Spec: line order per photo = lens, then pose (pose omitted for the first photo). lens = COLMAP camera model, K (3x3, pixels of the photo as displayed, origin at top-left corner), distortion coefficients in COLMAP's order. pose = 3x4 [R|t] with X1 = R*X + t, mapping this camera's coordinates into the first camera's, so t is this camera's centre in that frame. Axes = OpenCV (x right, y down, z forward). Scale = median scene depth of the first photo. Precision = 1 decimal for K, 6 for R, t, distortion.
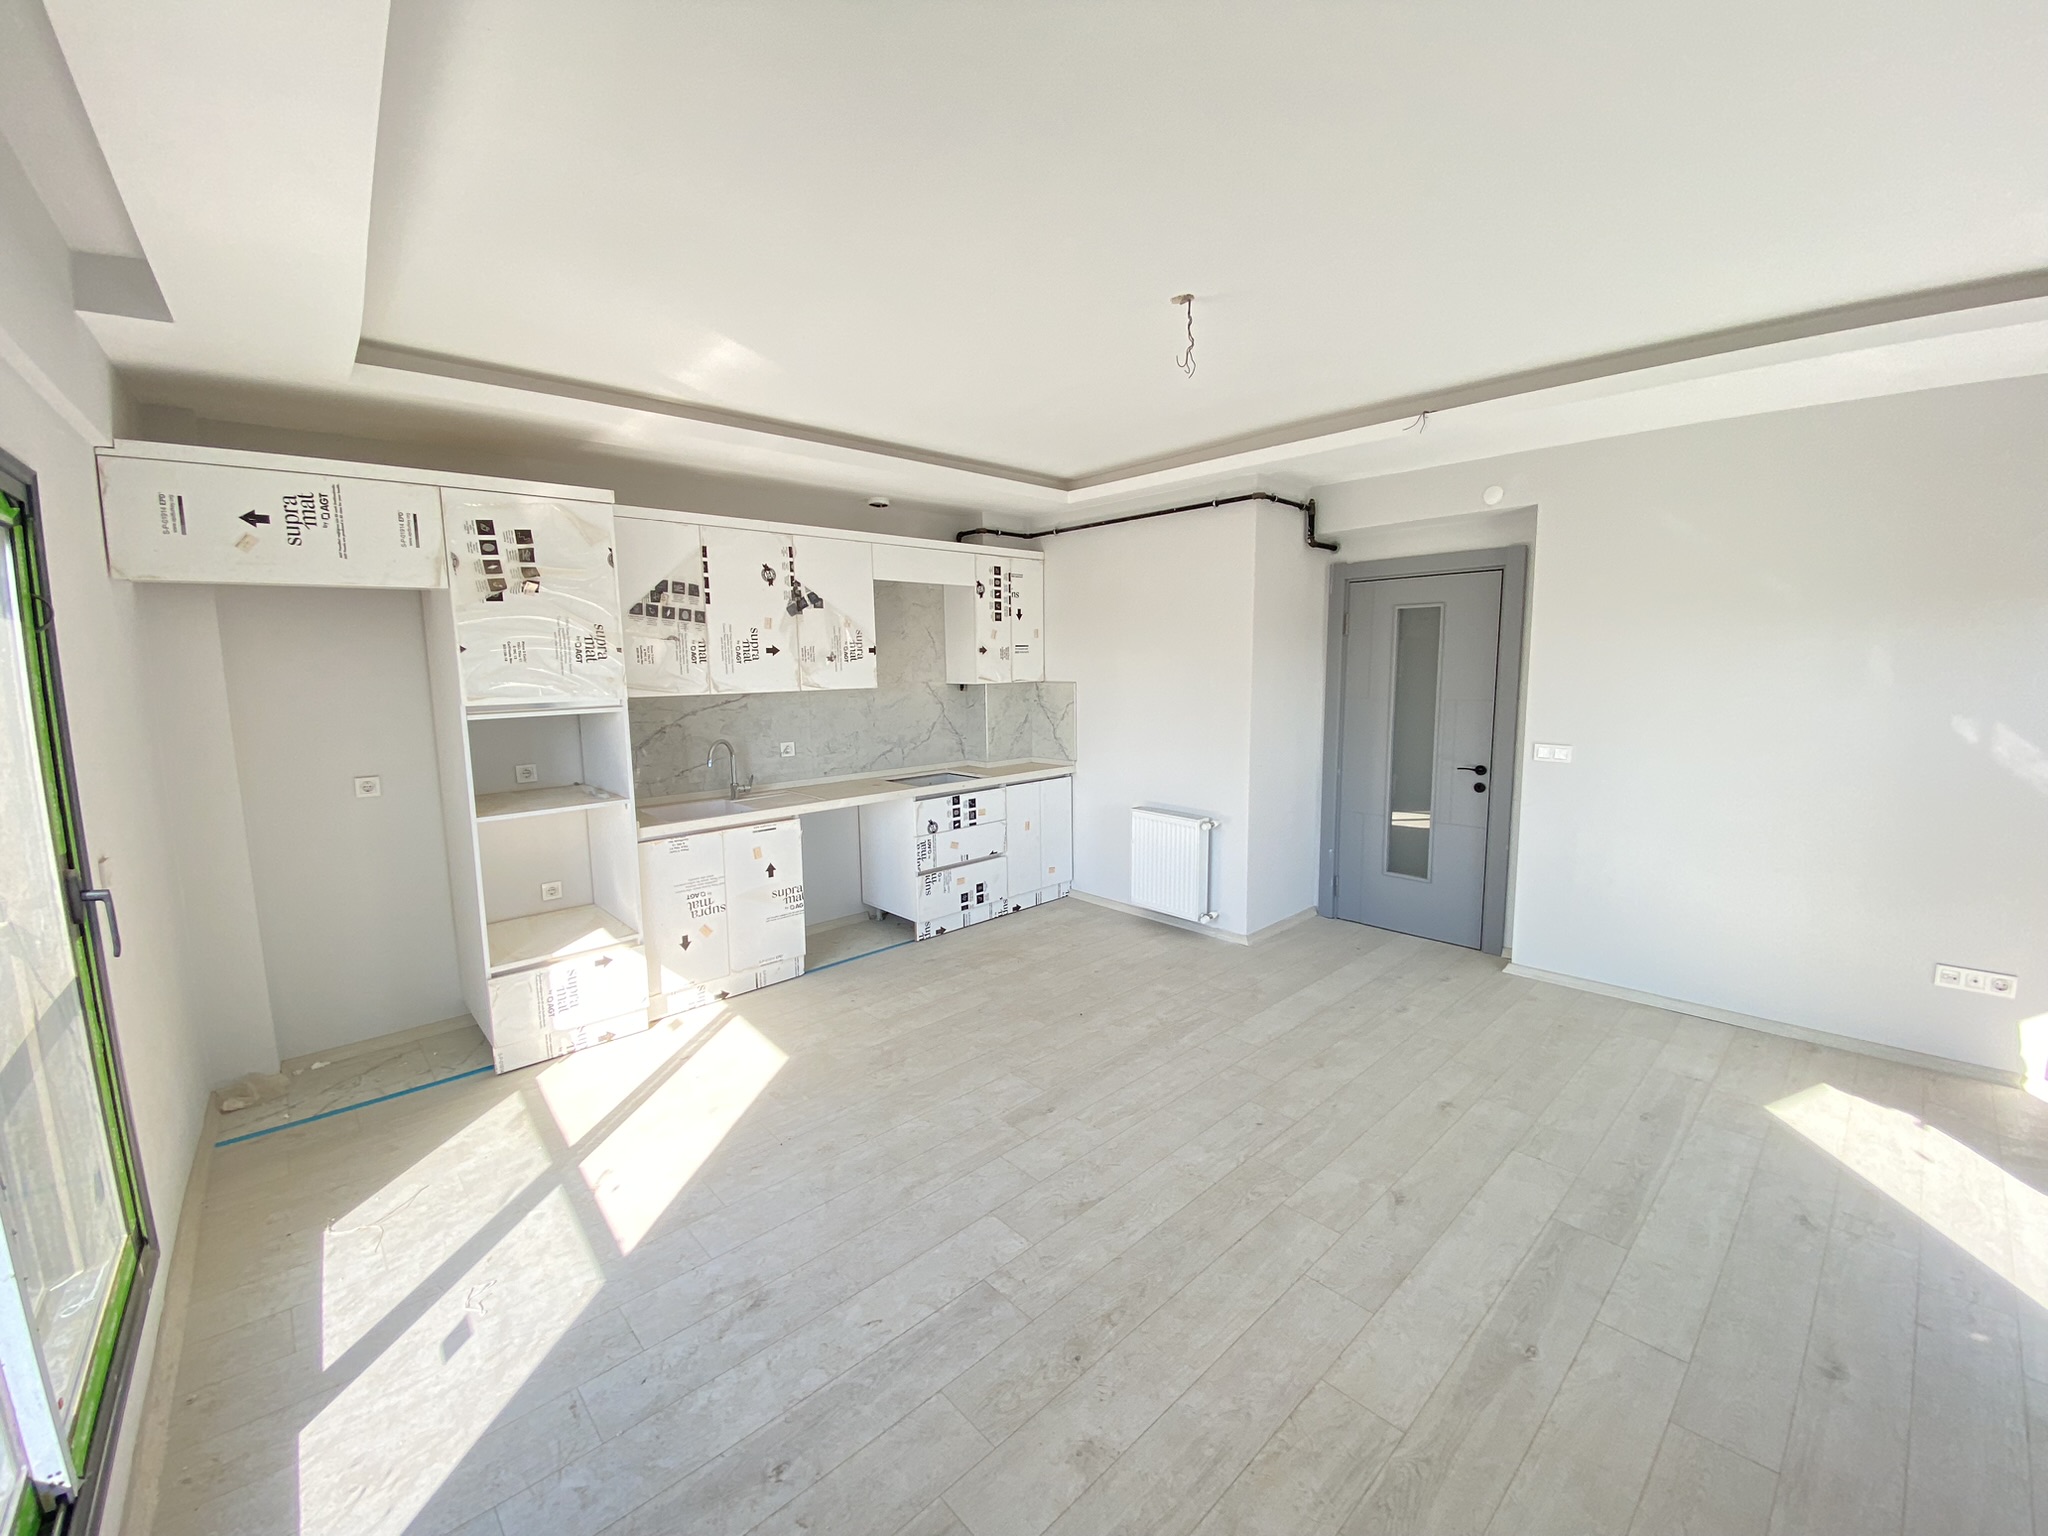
lens RADIAL K [[831.2, 0, 1031.3], [0, 831.2, 772.3], [0, 0, 1]] dist [0.015560, -0.013376]
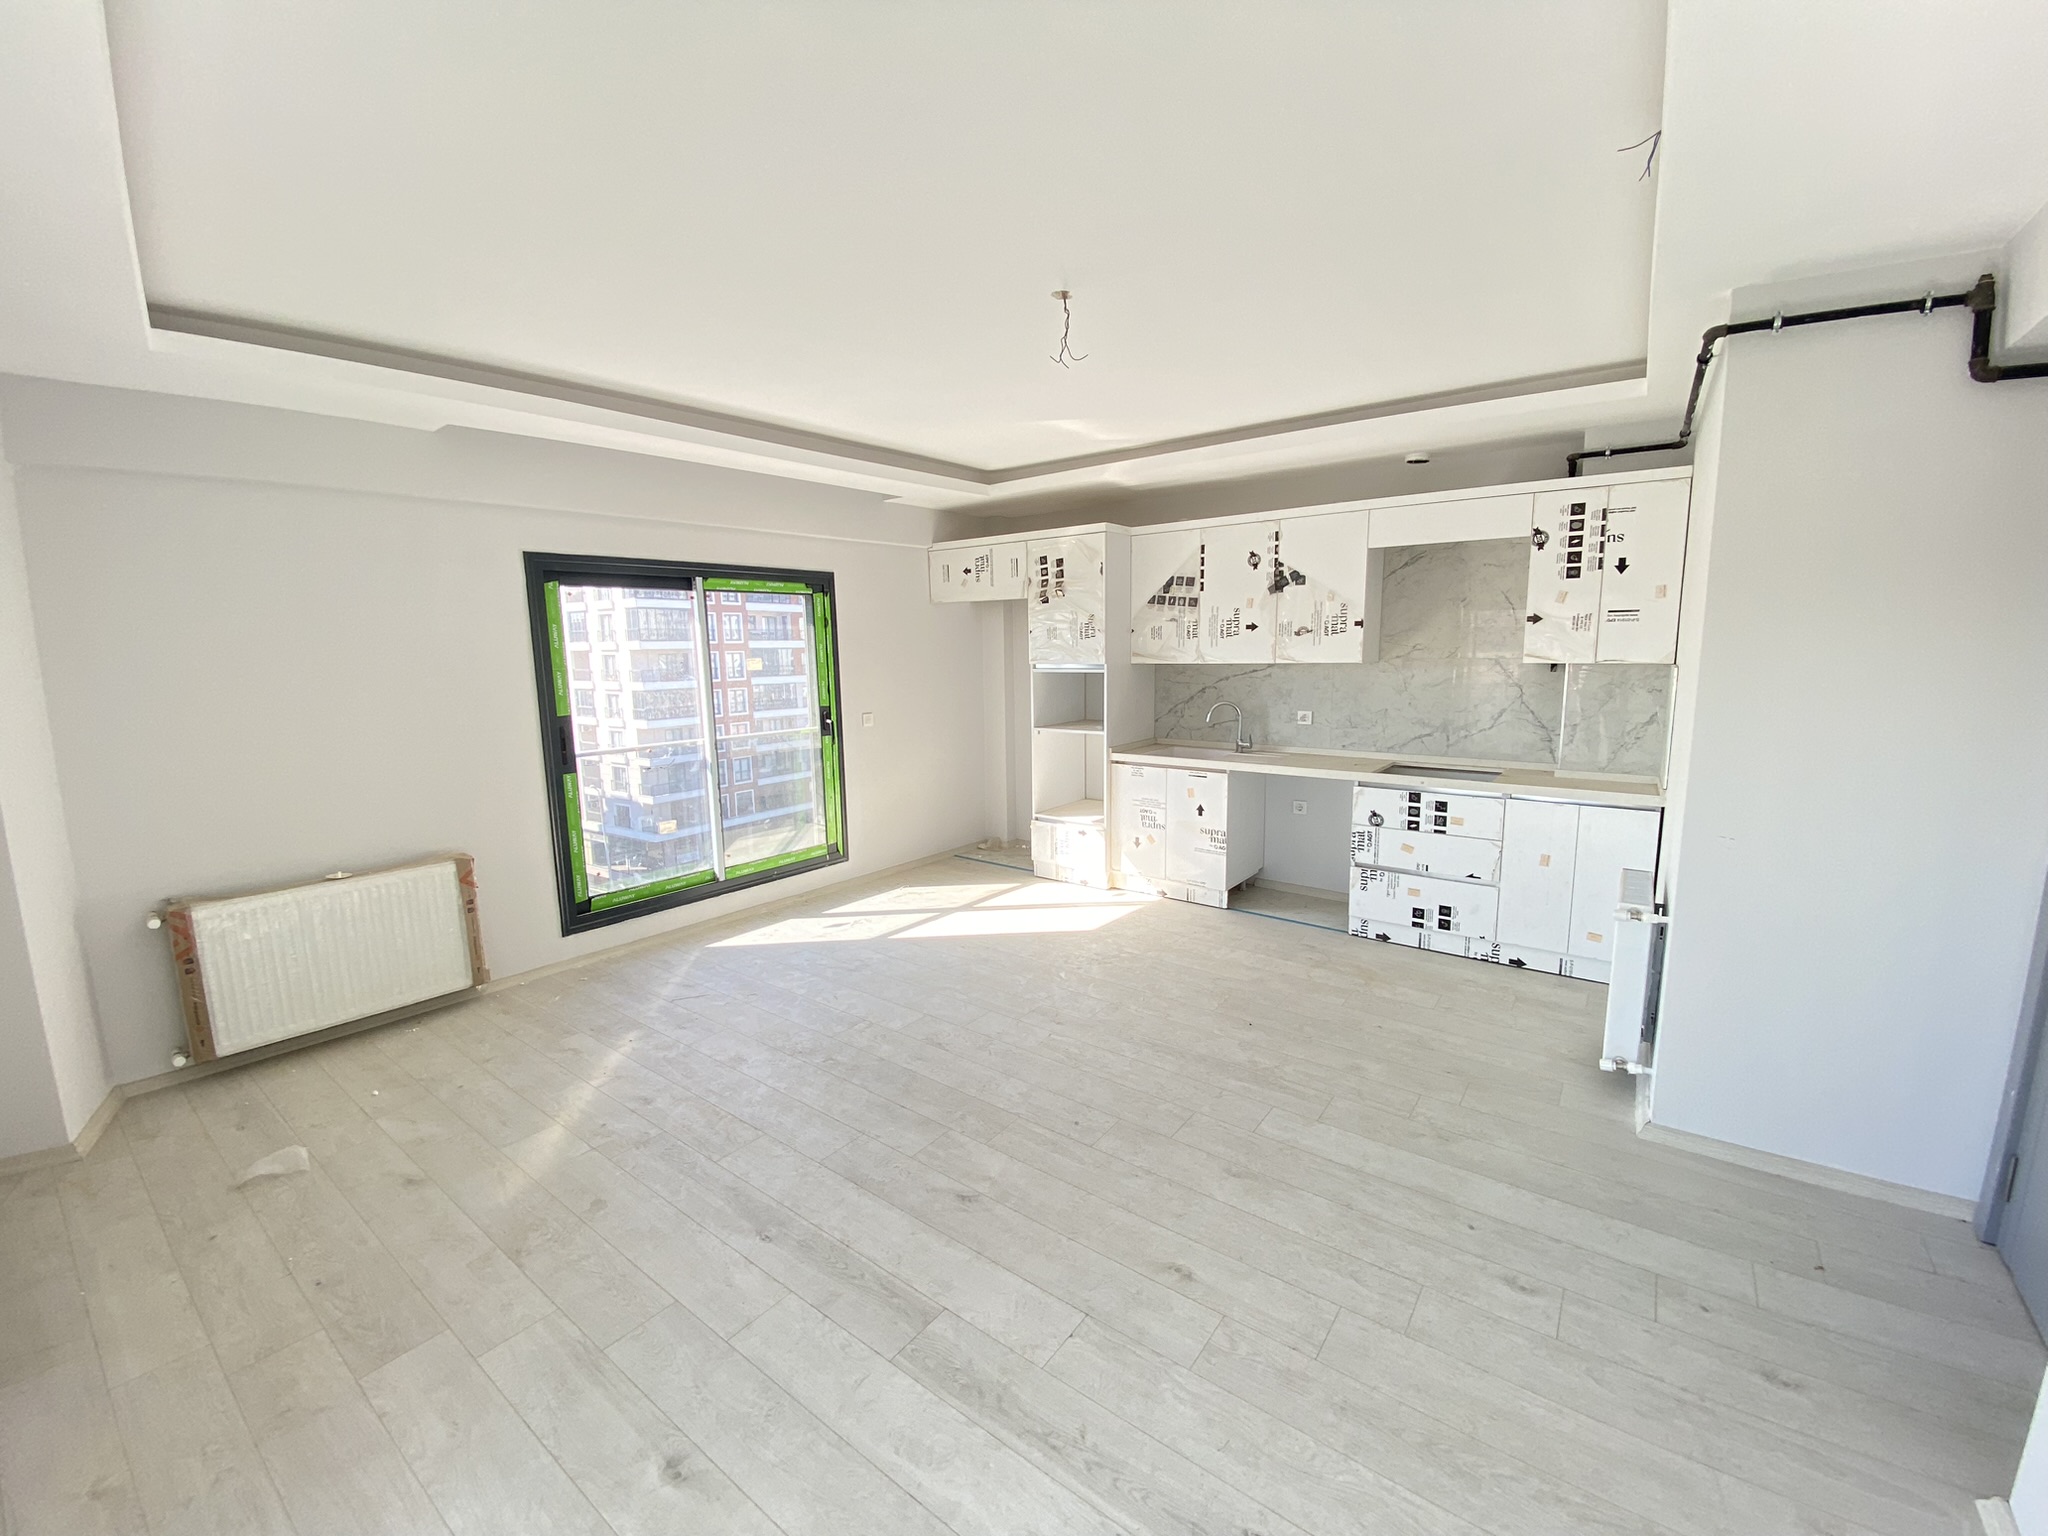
lens RADIAL K [[831.2, 0, 997.7], [0, 831.2, 771.7], [0, 0, 1]] dist [0.015560, -0.013376]
pose [[0.141865, 0.161283, -0.976659, 0.865448], [-0.122654, 0.981898, 0.144332, -0.080433], [0.982258, 0.099315, 0.159079, 0.545606]]
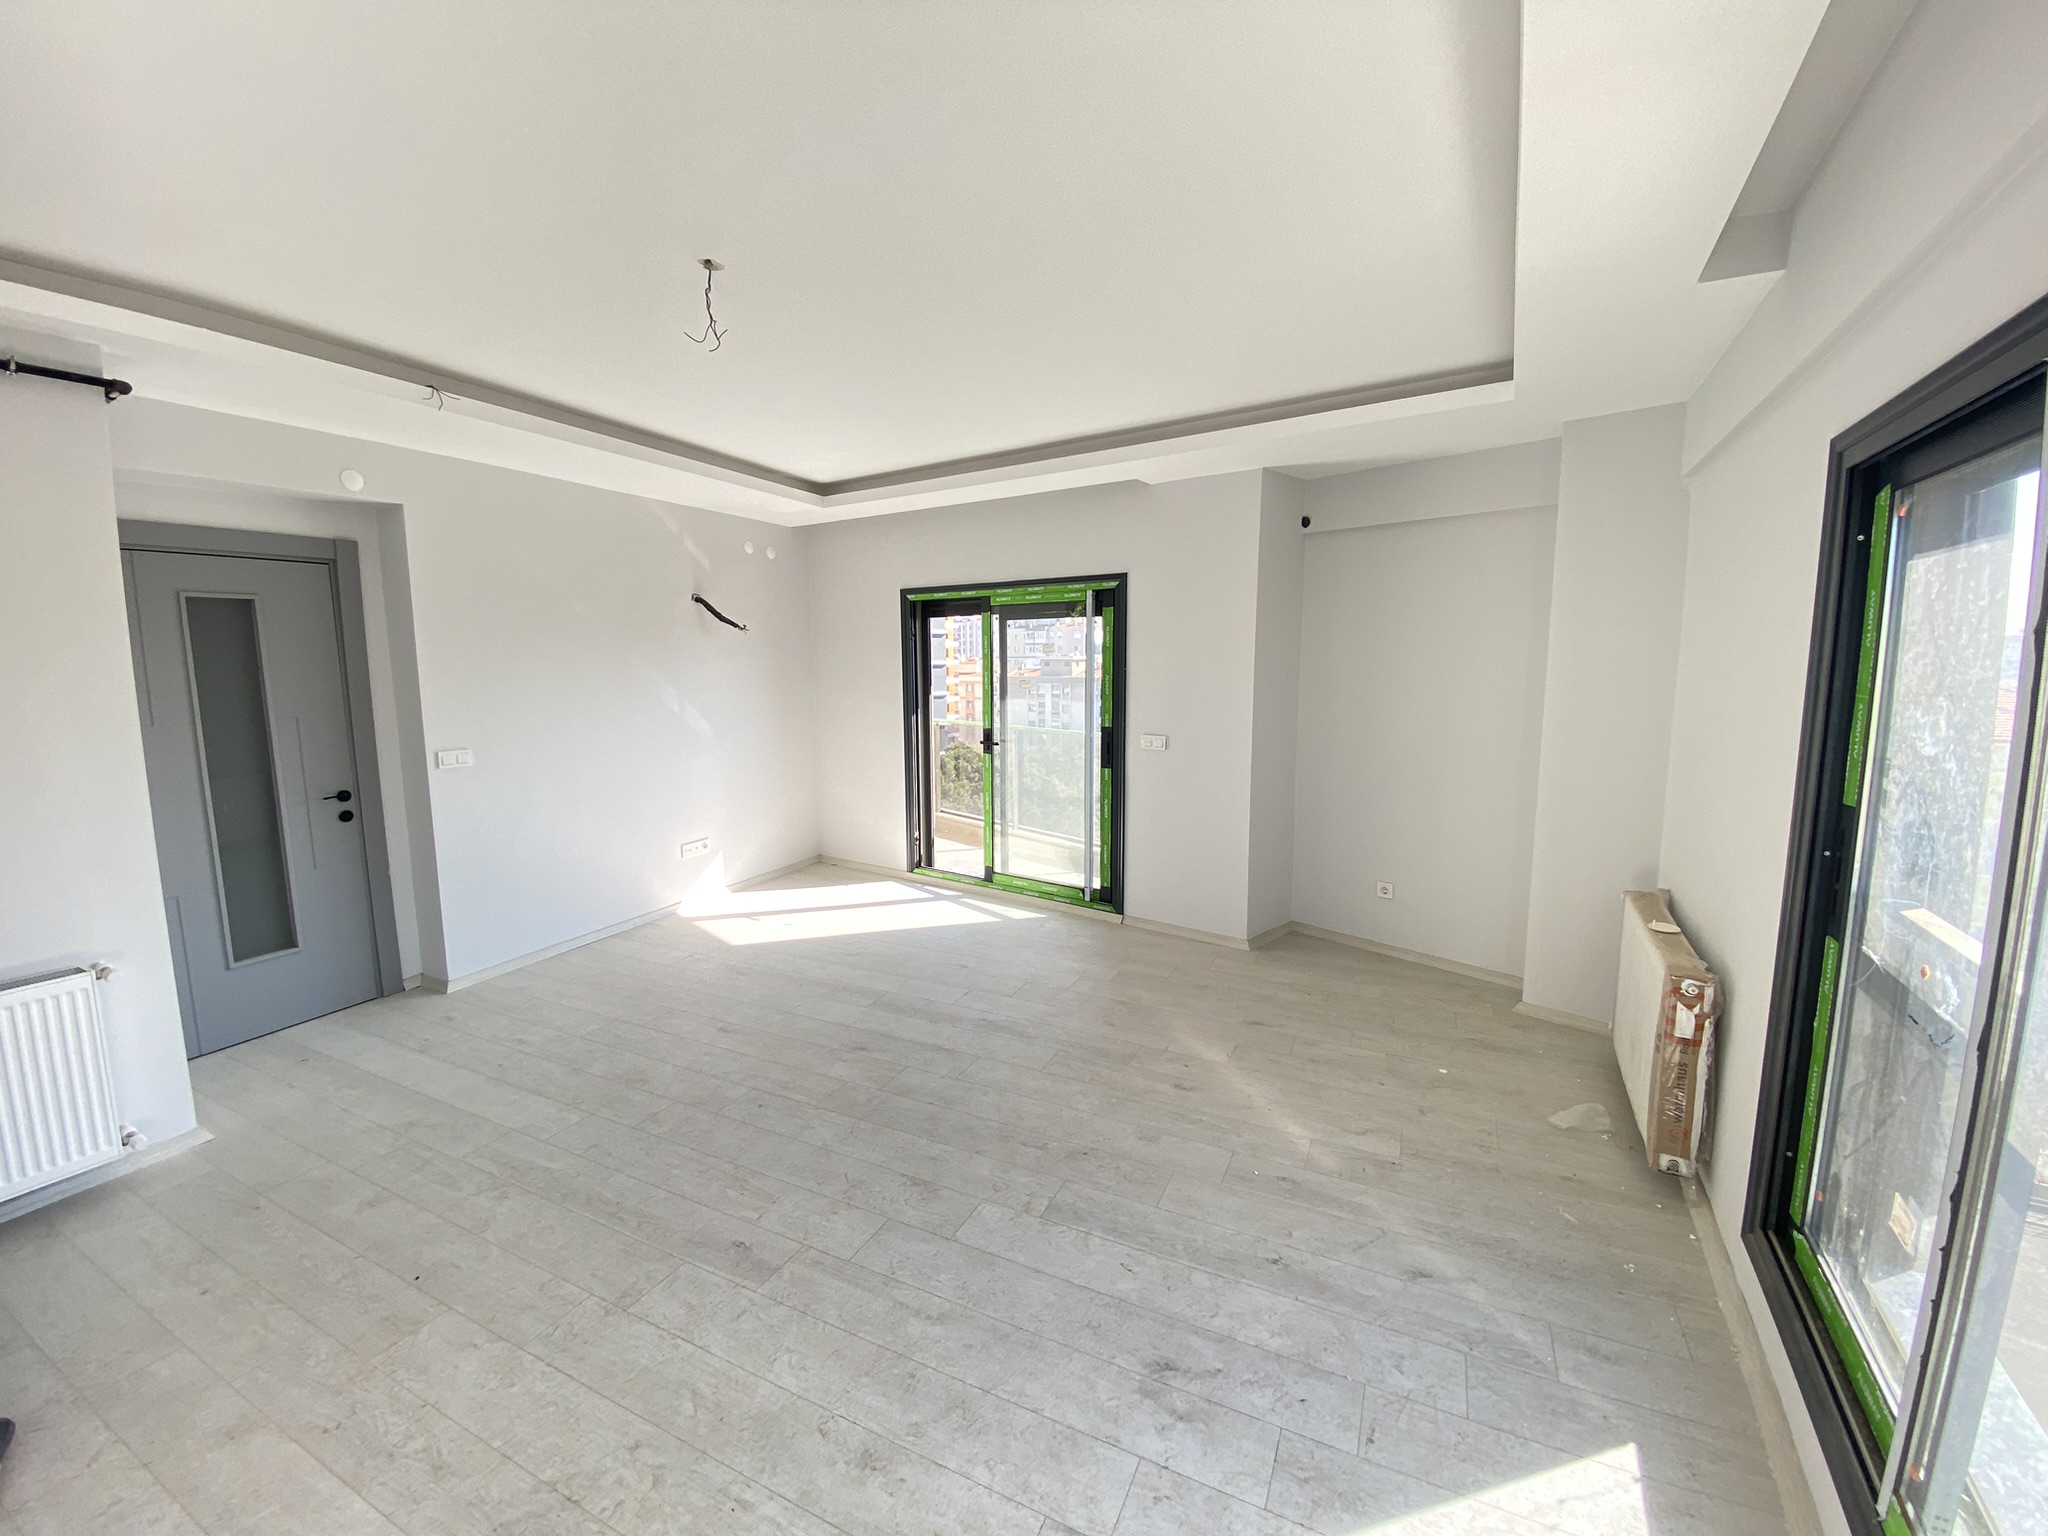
lens RADIAL K [[831.2, 0, 1019.7], [0, 831.2, 760.3], [0, 0, 1]] dist [0.015560, -0.013376]
pose [[-0.348954, -0.099493, 0.931844, -0.577695], [0.141603, 0.977334, 0.157377, -0.086511], [-0.926380, 0.186869, -0.326956, 0.731506]]
